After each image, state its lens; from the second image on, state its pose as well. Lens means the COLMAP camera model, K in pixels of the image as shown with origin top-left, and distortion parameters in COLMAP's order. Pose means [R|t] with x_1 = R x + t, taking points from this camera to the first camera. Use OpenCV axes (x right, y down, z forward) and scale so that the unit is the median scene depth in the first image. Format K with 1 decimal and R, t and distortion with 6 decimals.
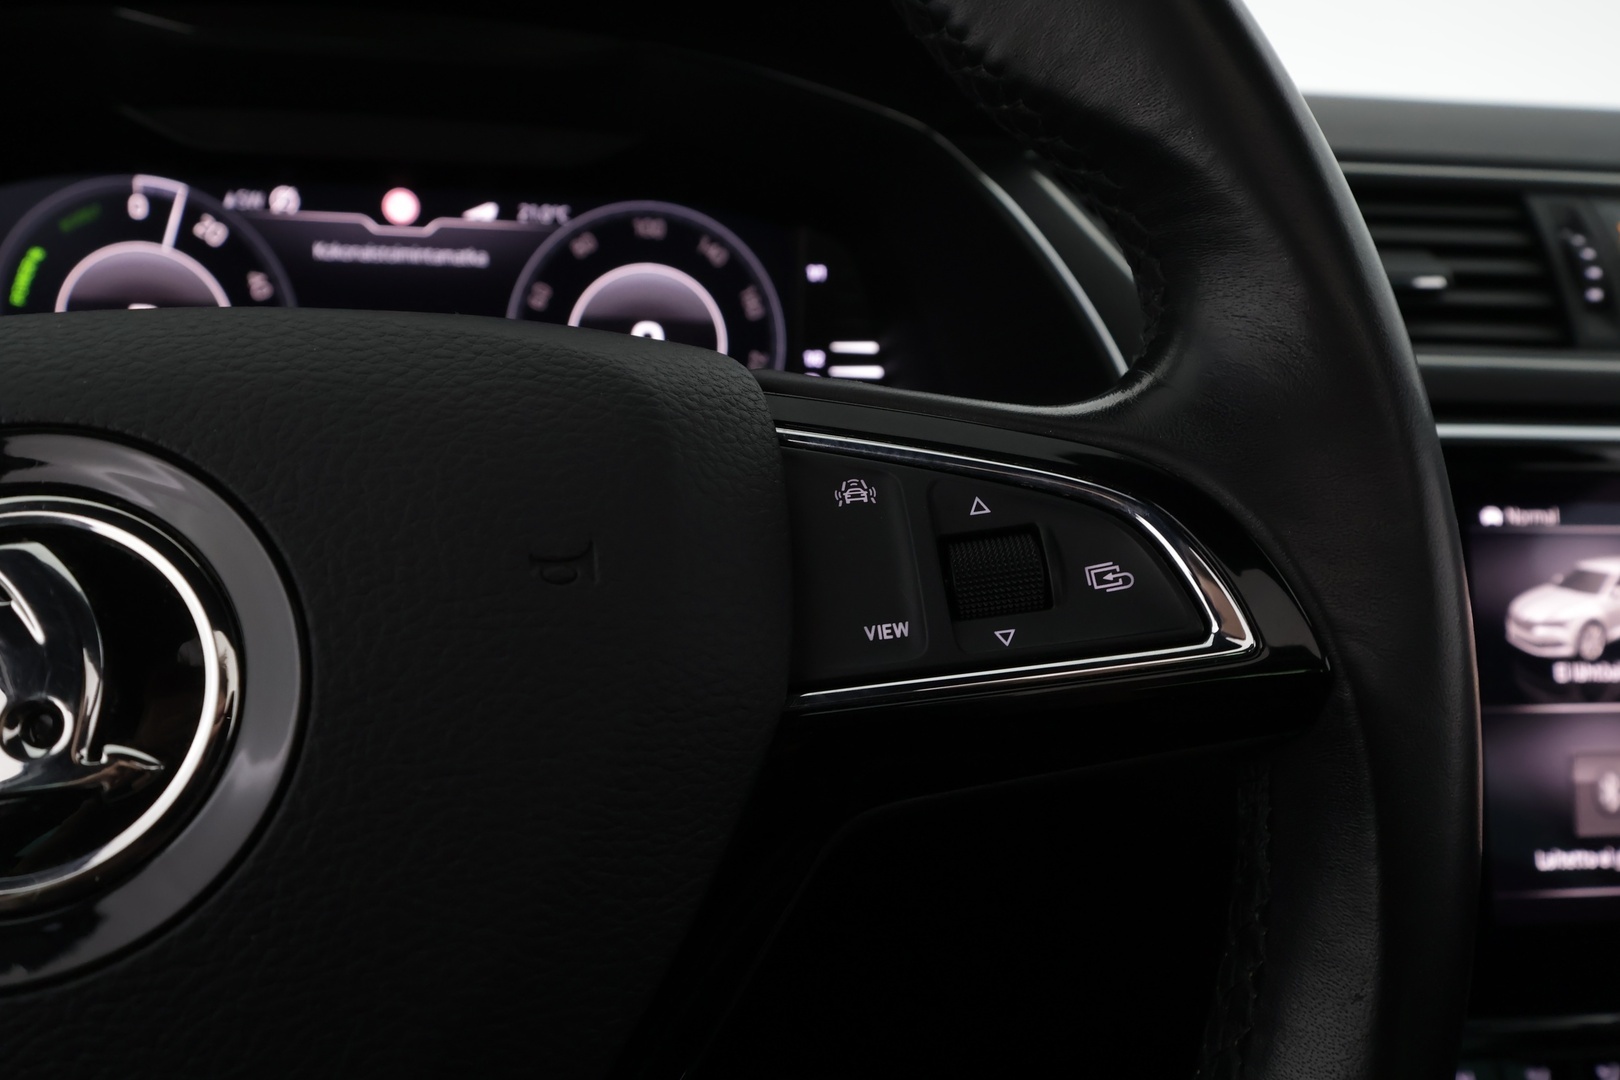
lens RADIAL K [[1277.9, 0, 807.0], [0, 1277.9, 542.0], [0, 0, 1]] dist [-0.001034, 0.002425]
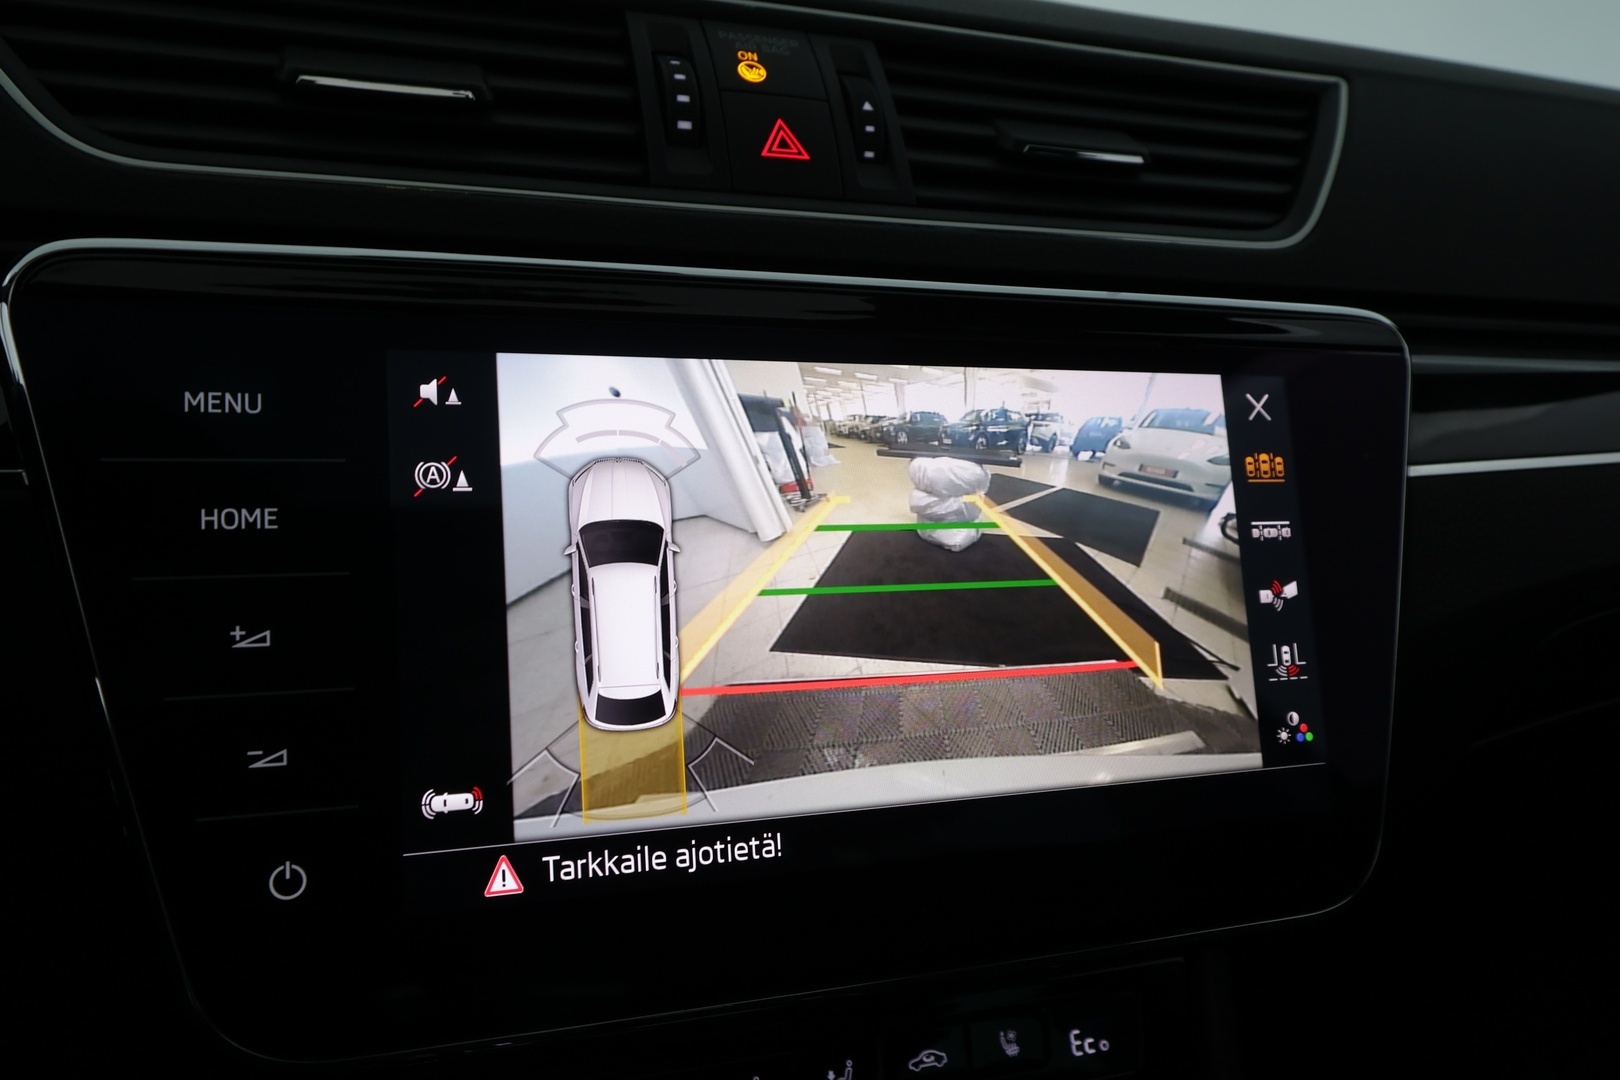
lens RADIAL K [[1277.9, 0, 810.9], [0, 1277.9, 511.9], [0, 0, 1]] dist [-0.001034, 0.002425]
pose [[0.977003, -0.024647, 0.211797, 0.509927], [0.031793, 0.999032, -0.030402, 0.080591], [-0.210842, 0.036437, 0.976841, 0.190667]]
